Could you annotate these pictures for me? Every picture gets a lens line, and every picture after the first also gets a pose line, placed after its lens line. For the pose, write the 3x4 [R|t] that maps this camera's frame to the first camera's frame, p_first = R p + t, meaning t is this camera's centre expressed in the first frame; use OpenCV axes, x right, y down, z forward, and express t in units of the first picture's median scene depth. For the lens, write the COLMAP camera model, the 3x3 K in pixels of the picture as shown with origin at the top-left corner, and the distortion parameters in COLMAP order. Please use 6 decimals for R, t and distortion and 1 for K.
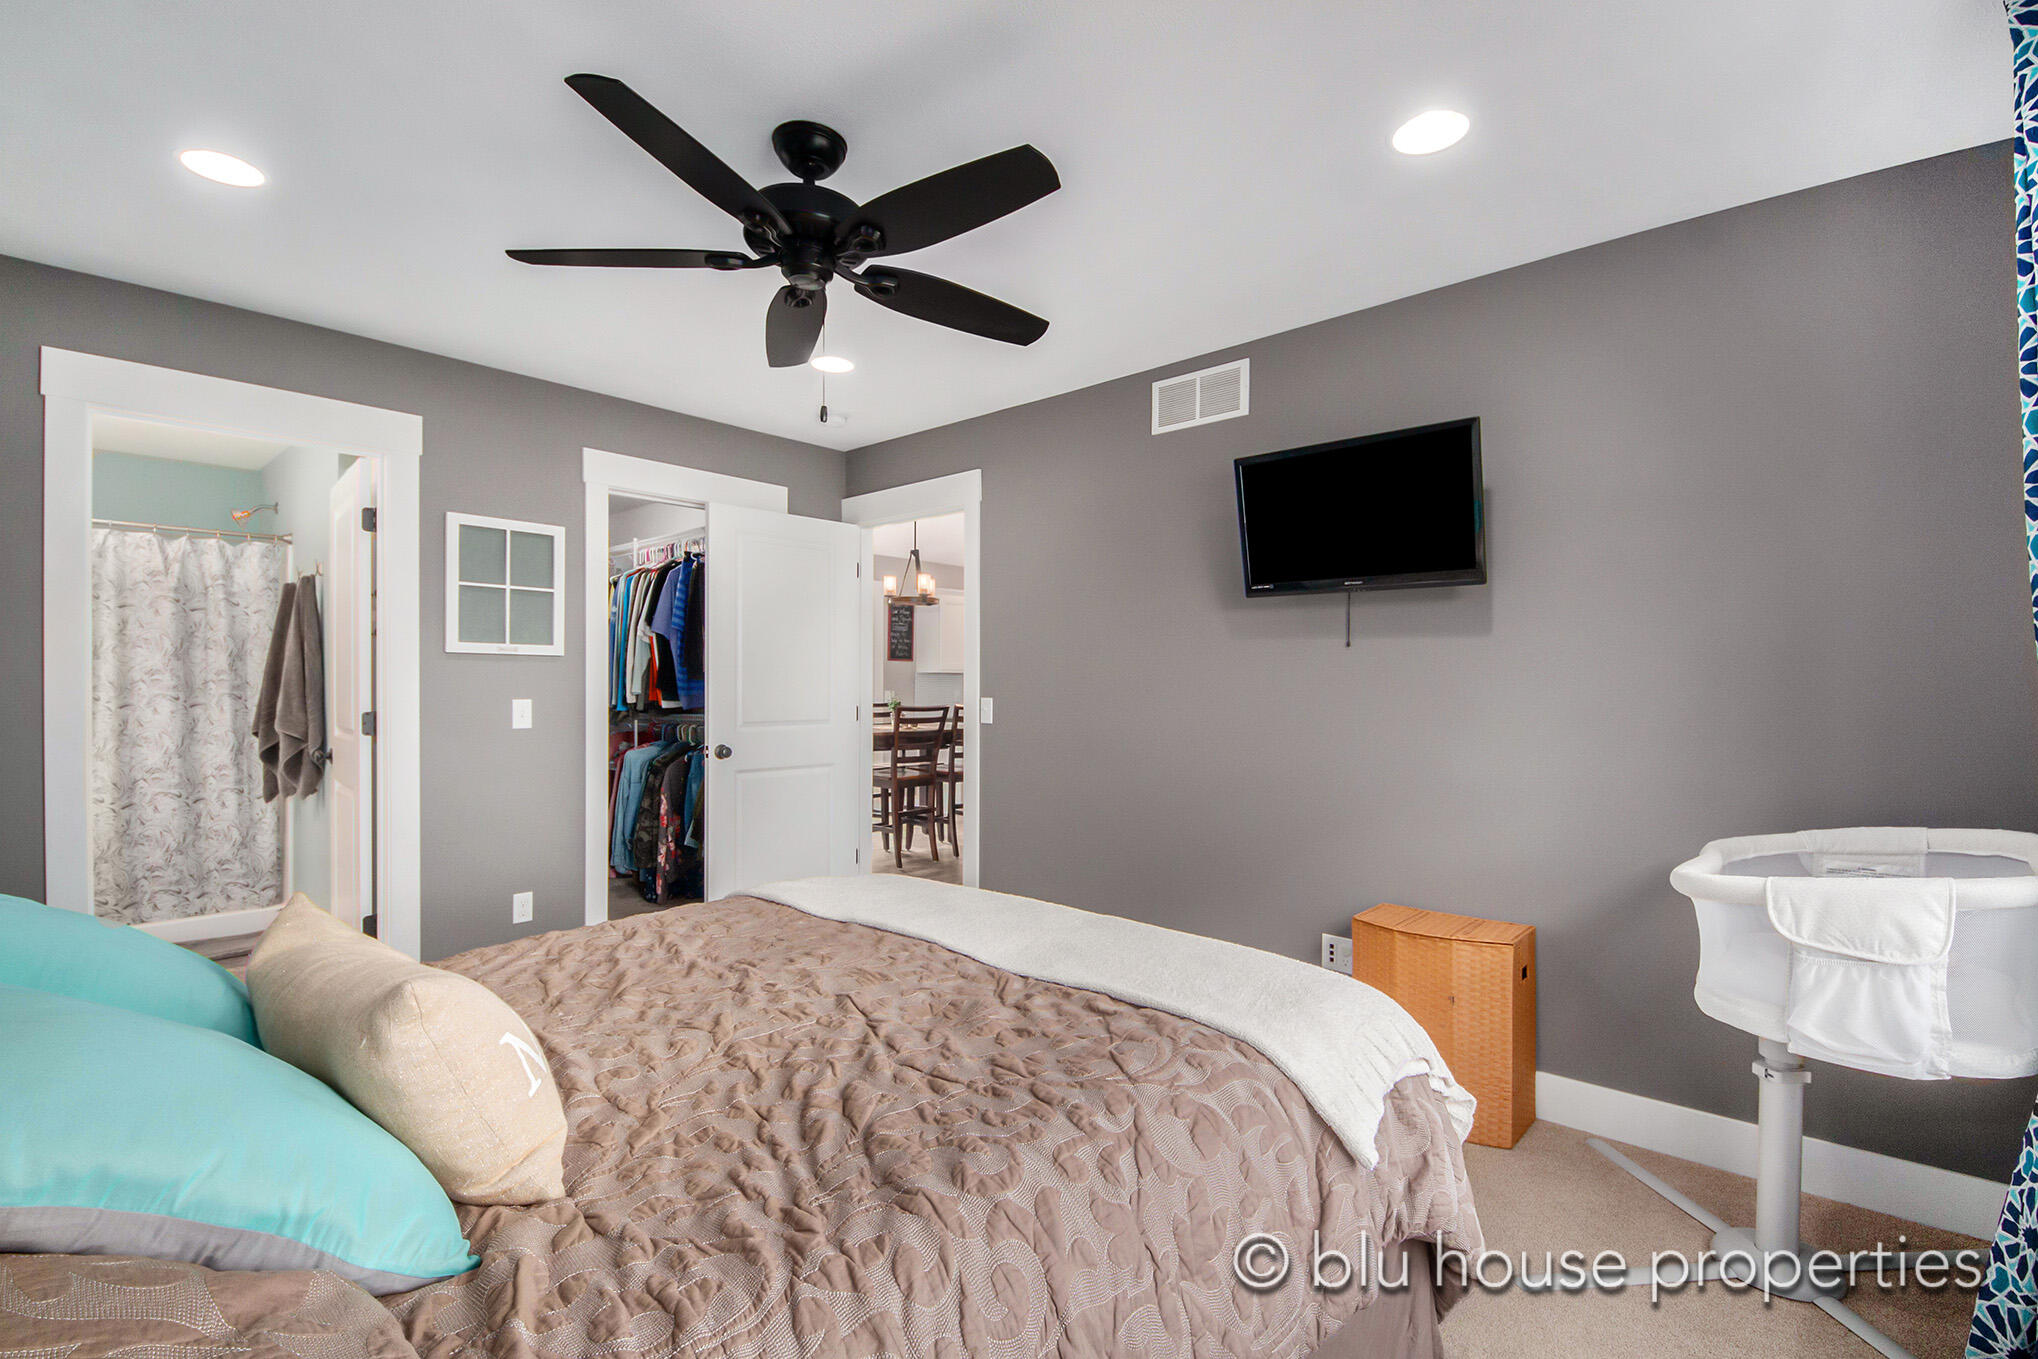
lens RADIAL K [[915.4, 0, 1010.0], [0, 915.4, 683.0], [0, 0, 1]] dist [0.003093, -0.008676]
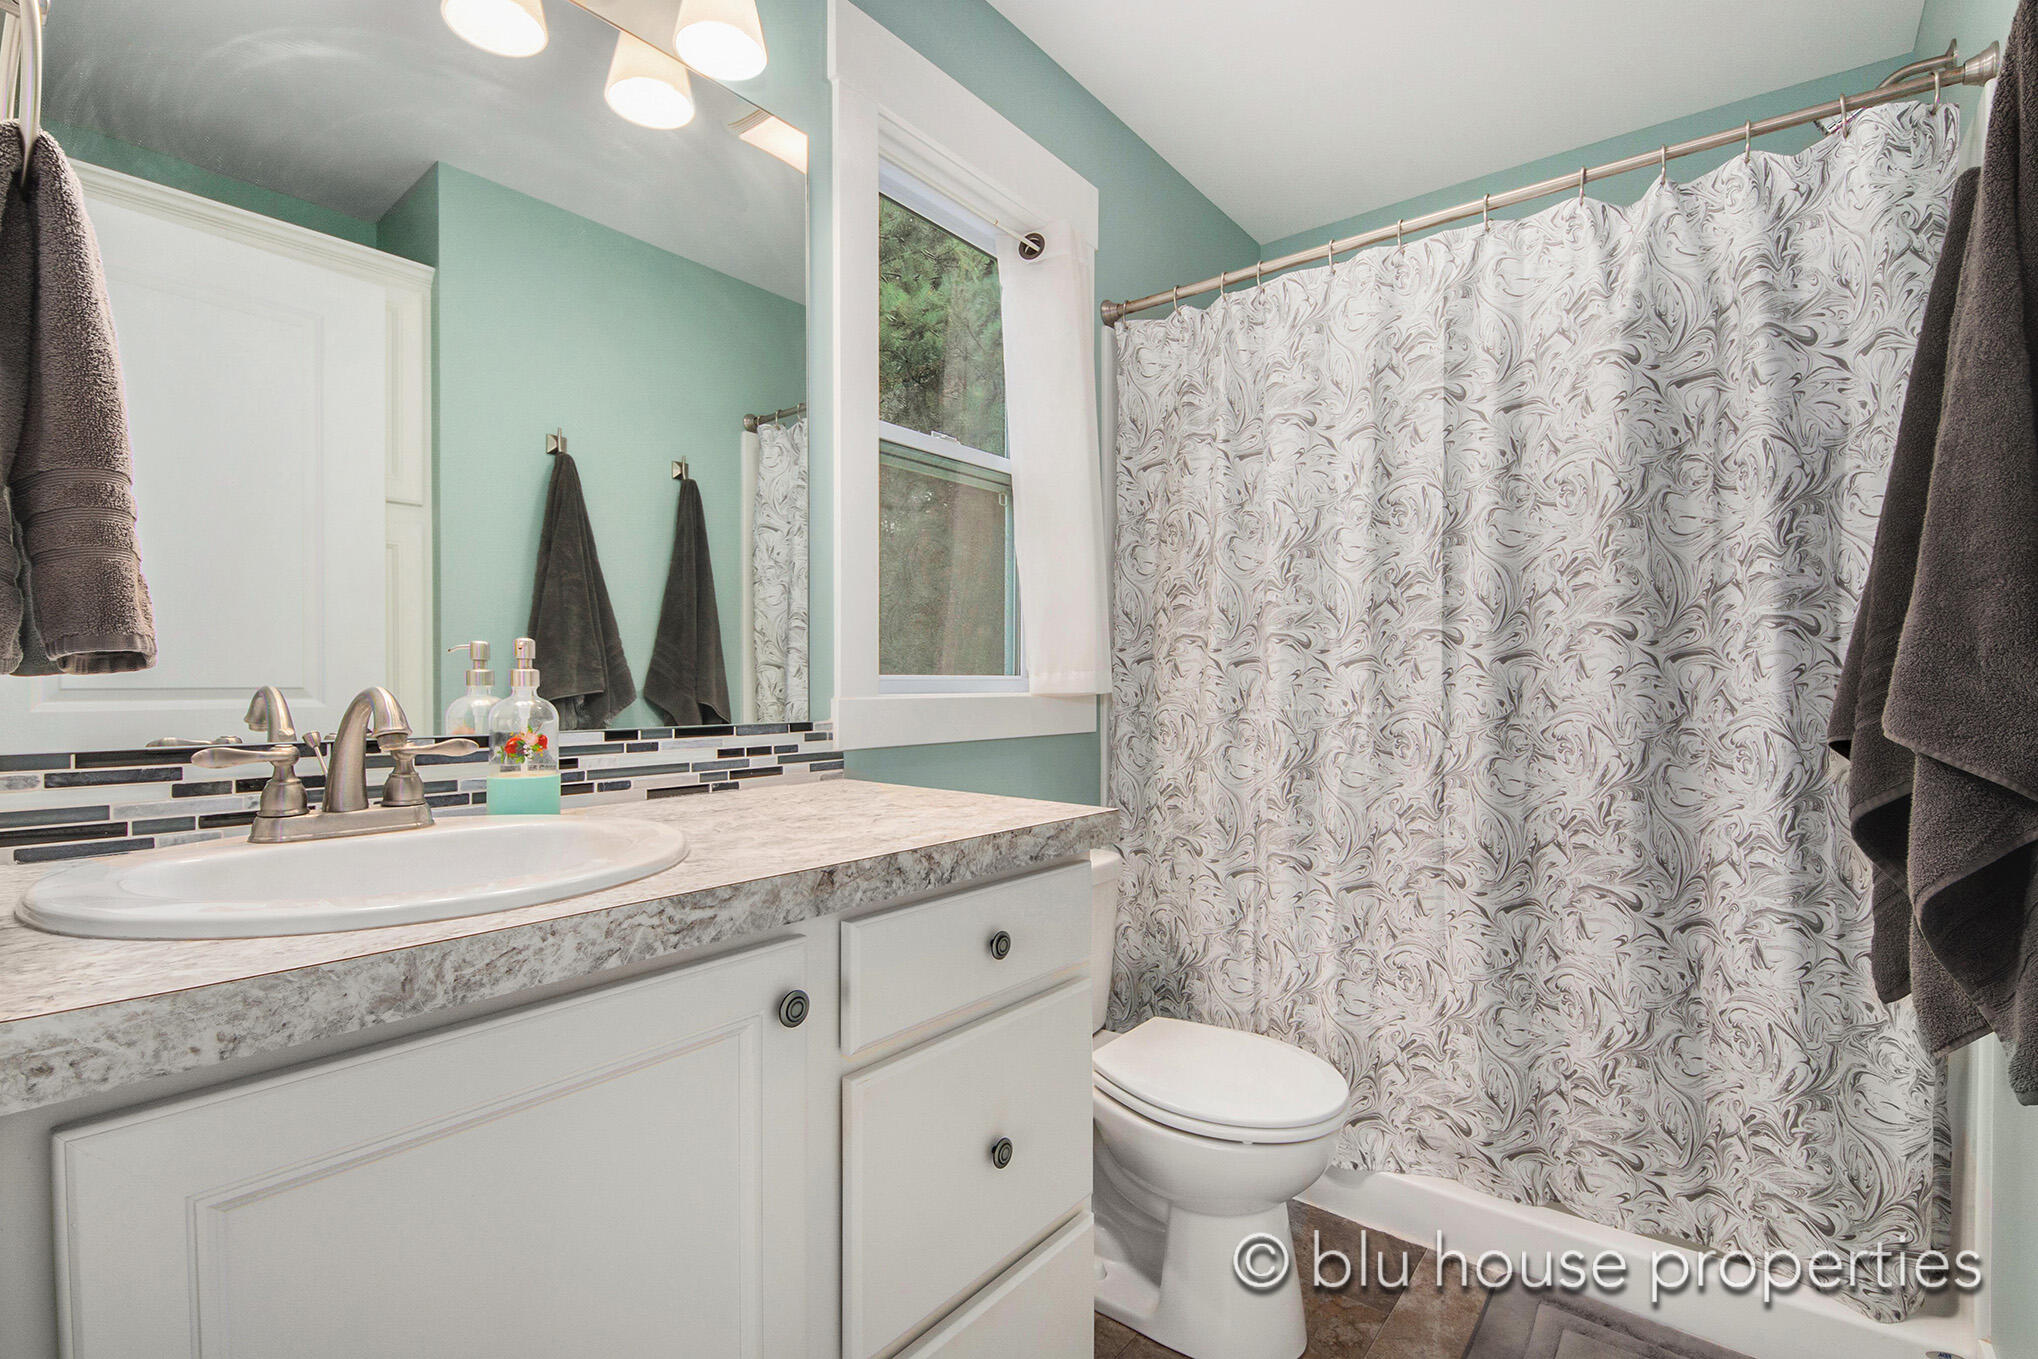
lens RADIAL K [[915.4, 0, 1010.7], [0, 915.4, 694.8], [0, 0, 1]] dist [0.003093, -0.008676]
pose [[0.045600, 0.013177, -0.998873, -0.563812], [-0.000958, 0.999913, 0.013147, 0.036248], [0.998959, 0.000357, 0.045609, 0.738743]]
